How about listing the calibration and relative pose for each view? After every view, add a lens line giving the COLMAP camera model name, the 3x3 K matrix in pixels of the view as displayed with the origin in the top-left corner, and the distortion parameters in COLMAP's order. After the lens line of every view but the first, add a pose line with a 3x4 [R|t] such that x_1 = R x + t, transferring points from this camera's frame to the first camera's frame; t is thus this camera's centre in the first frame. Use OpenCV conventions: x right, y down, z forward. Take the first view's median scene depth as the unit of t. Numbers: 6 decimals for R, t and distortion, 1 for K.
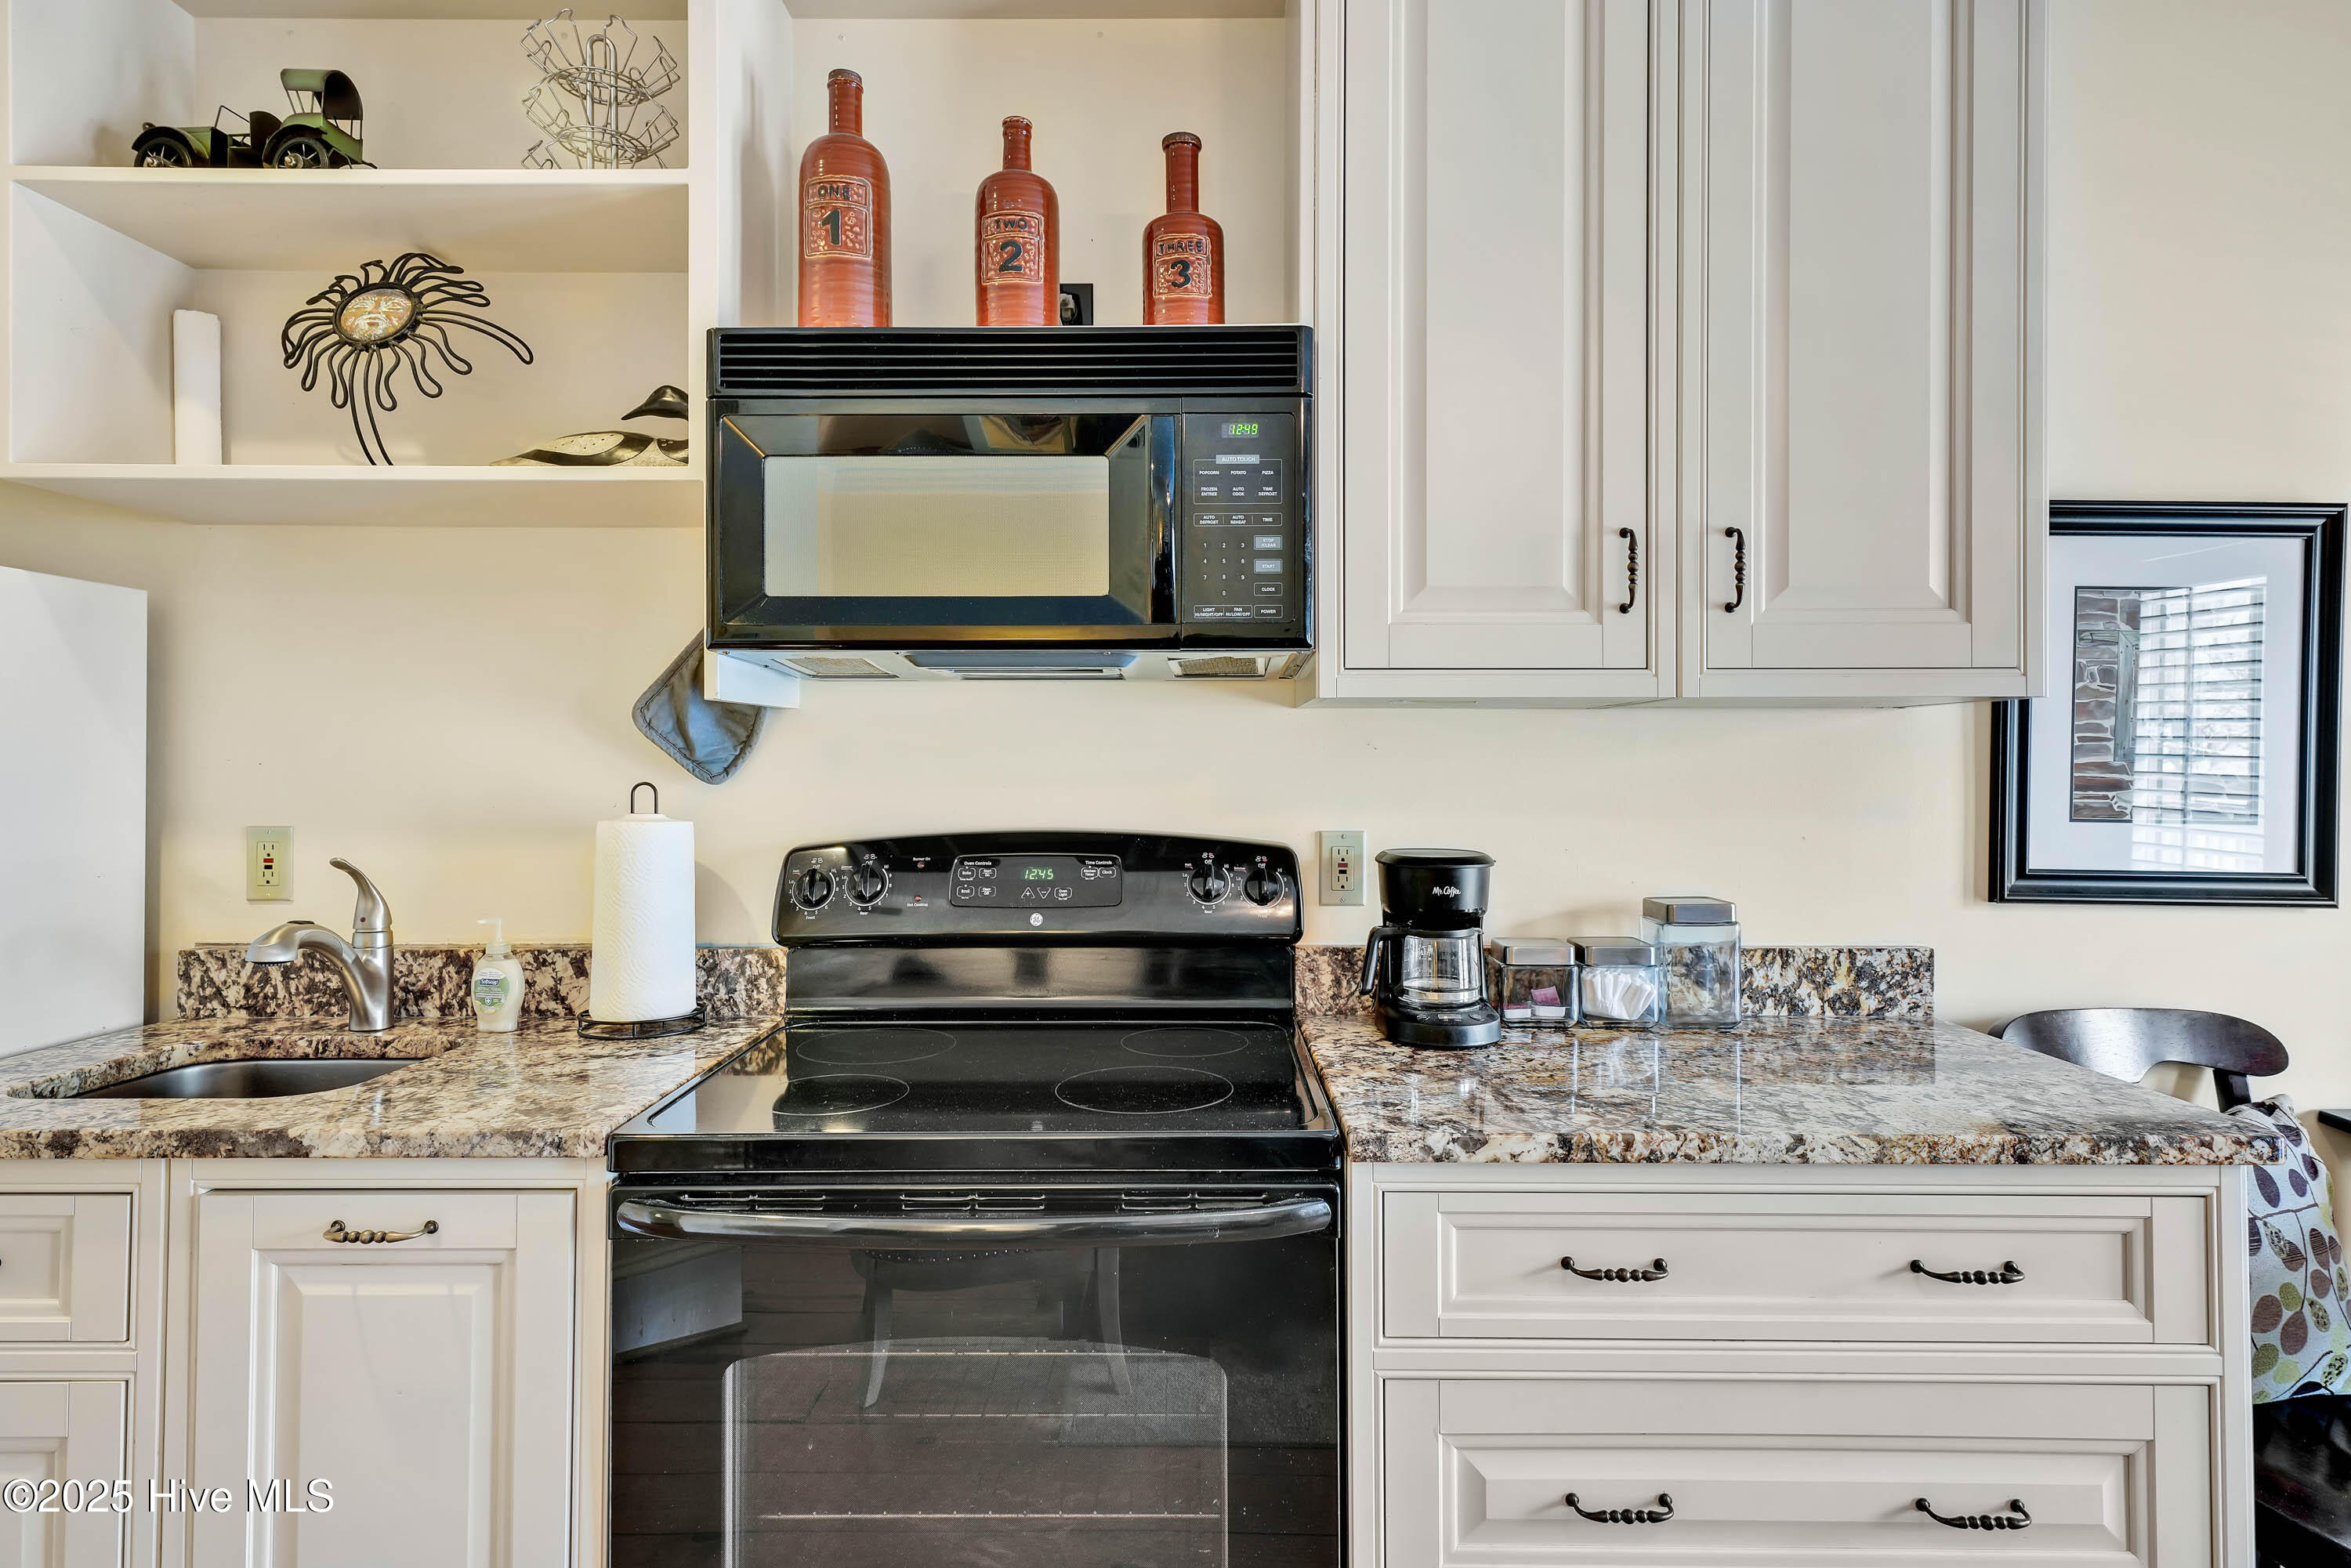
lens RADIAL K [[1299.7, 0, 1179.3], [0, 1299.7, 752.1], [0, 0, 1]] dist [0.027602, -0.008708]
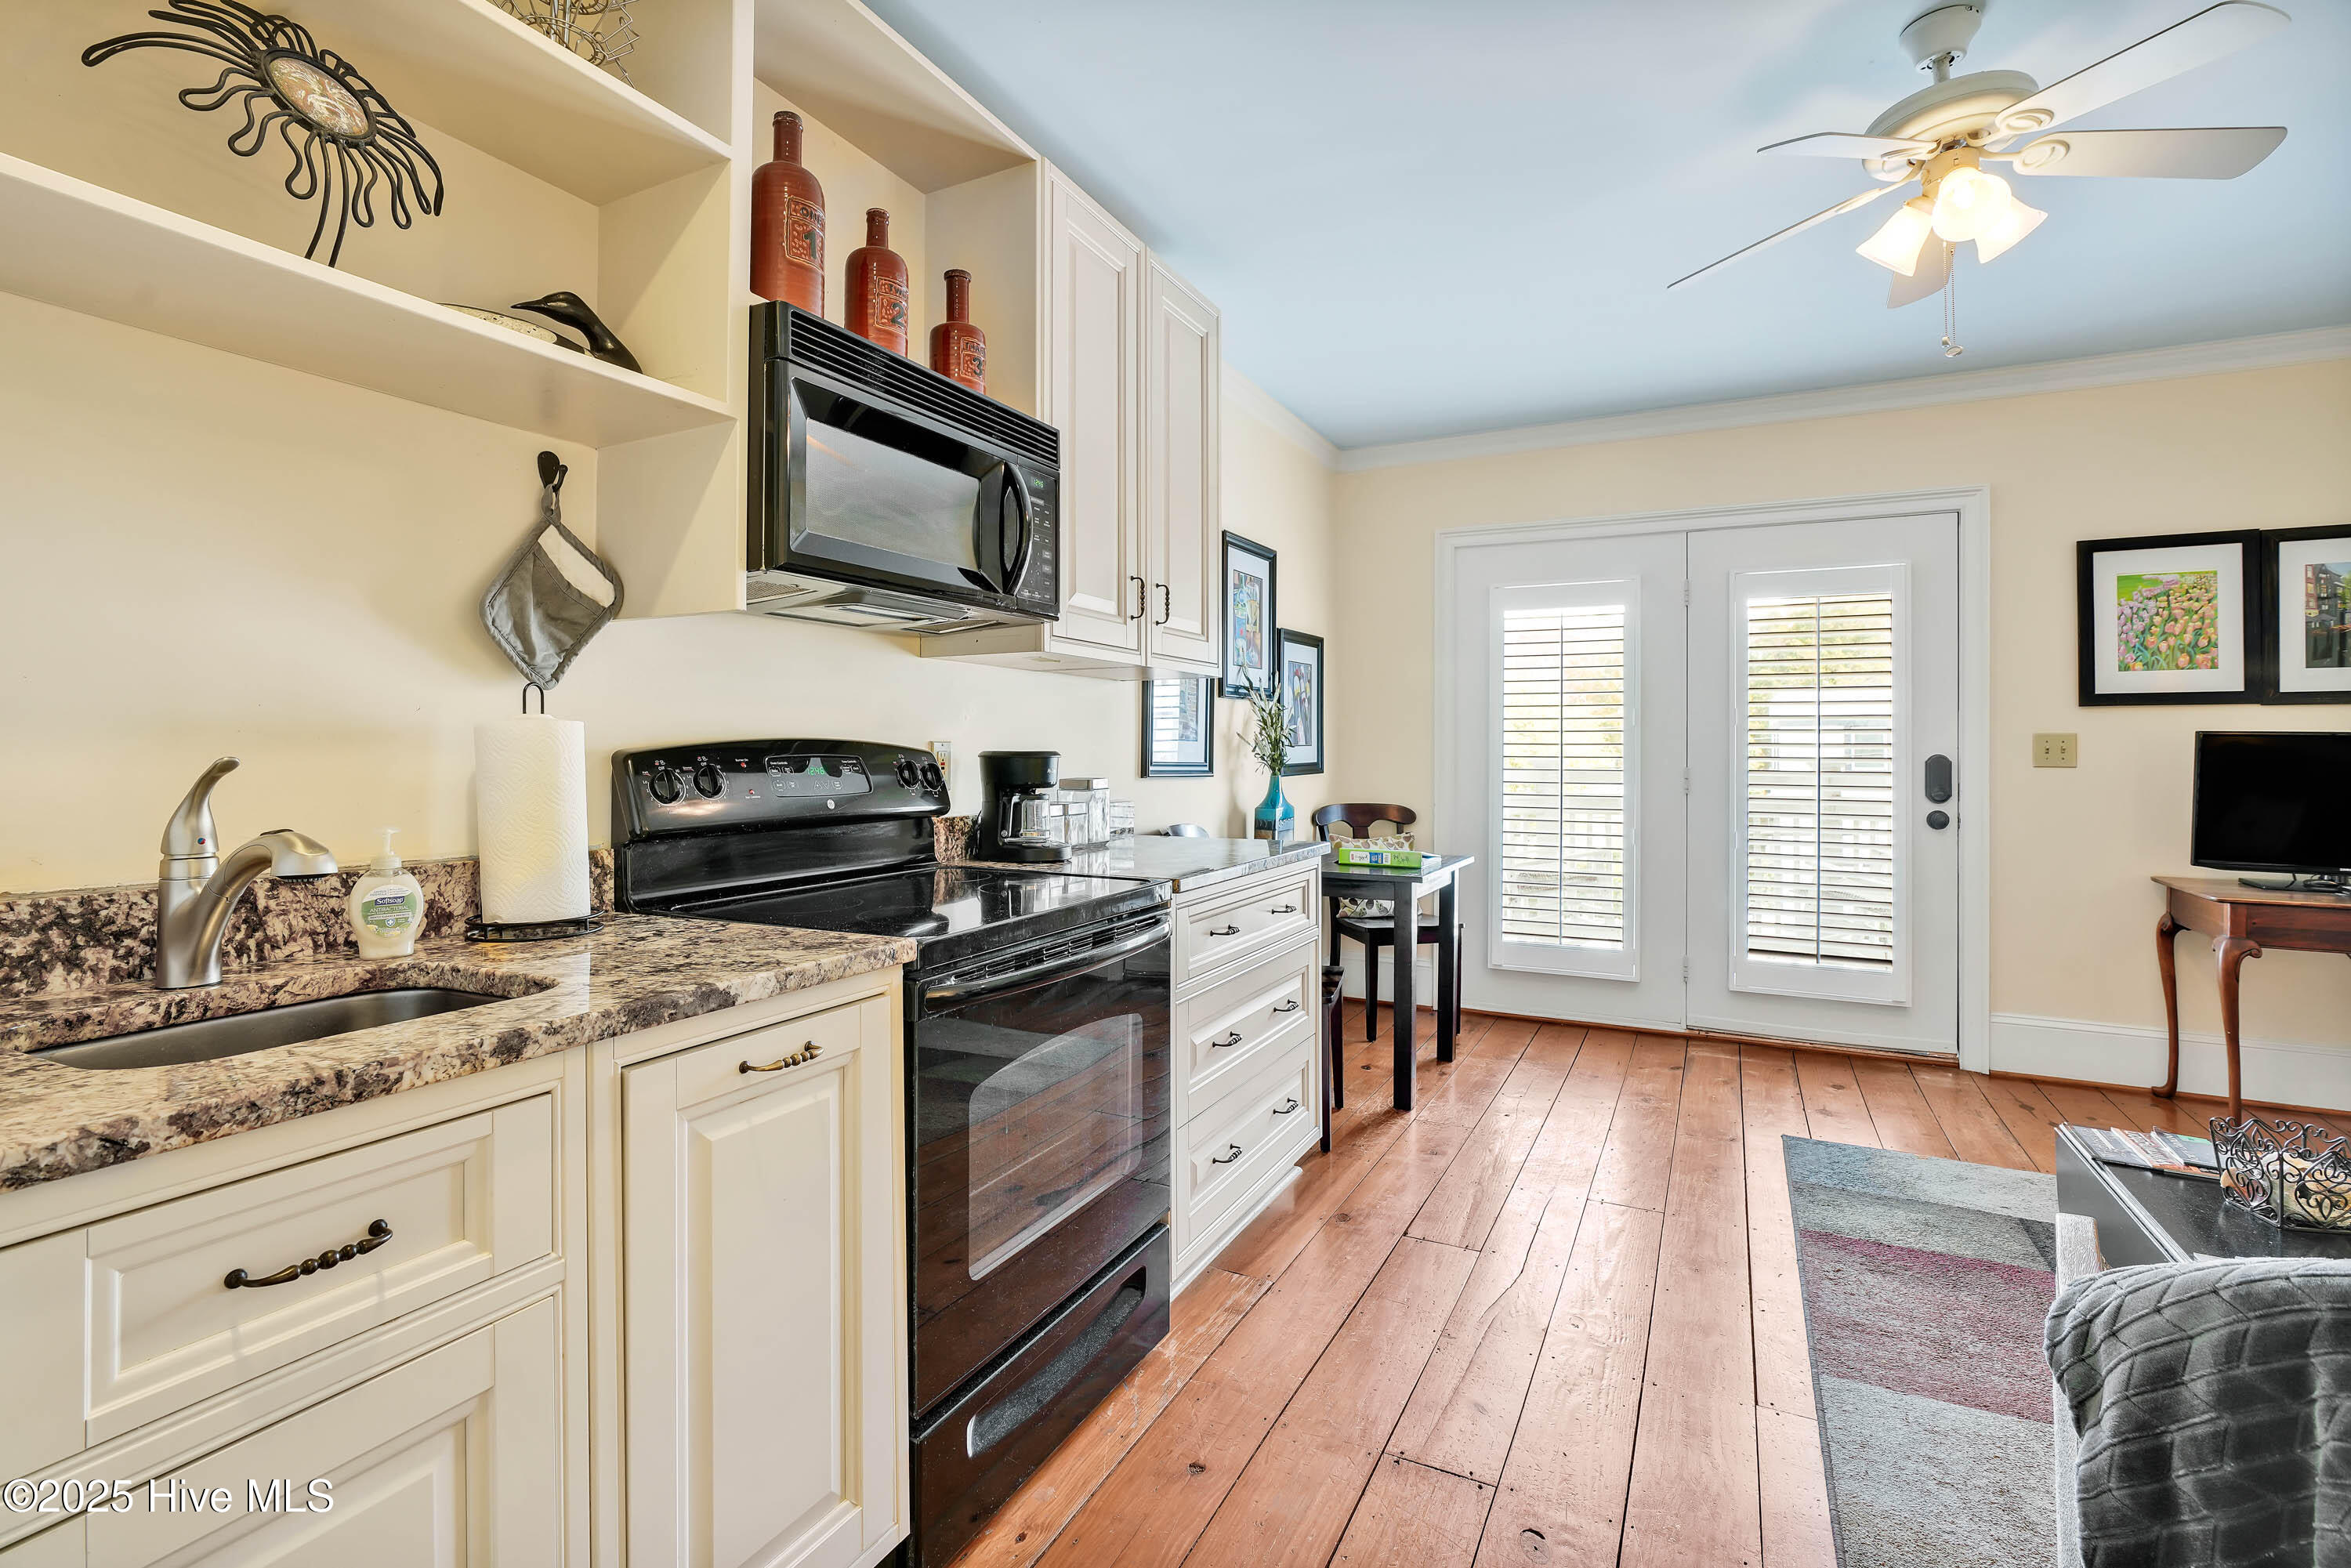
lens RADIAL K [[1074.3, 0, 1168.3], [0, 1074.3, 743.3], [0, 0, 1]] dist [-0.019632, 0.005773]
pose [[0.450972, 0.006296, 0.892516, -0.949405], [-0.005703, 0.999975, -0.004172, 0.071803], [-0.892520, -0.003209, 0.450996, 0.219535]]
